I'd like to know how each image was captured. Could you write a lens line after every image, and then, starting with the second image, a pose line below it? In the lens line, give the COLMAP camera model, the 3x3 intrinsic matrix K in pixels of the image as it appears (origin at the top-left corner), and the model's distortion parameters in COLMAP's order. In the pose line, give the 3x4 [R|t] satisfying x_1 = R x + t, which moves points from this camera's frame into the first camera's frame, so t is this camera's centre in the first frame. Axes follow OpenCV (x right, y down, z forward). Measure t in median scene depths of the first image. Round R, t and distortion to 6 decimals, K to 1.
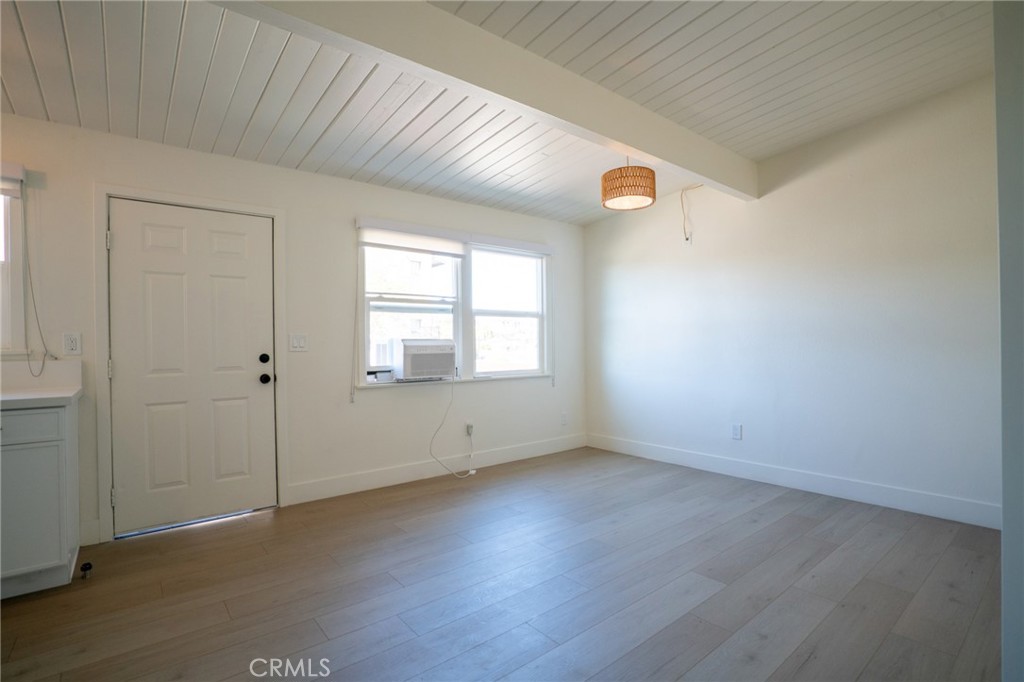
lens RADIAL K [[496.5, 0, 512.0], [0, 496.5, 341.0], [0, 0, 1]] dist [-0.057798, 0.000513]
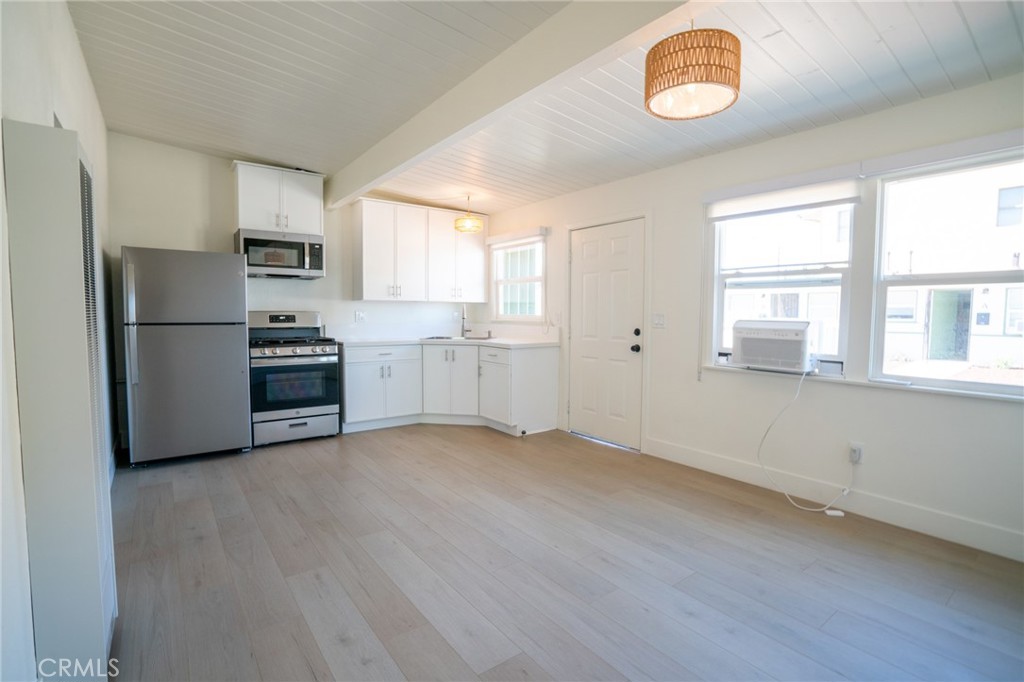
lens RADIAL K [[496.5, 0, 512.0], [0, 496.5, 341.0], [0, 0, 1]] dist [-0.057798, 0.000513]
pose [[-0.078755, 0.067314, -0.994619, 0.692354], [-0.005461, 0.997674, 0.067954, -0.023537], [0.996879, 0.010783, -0.078204, 0.678988]]
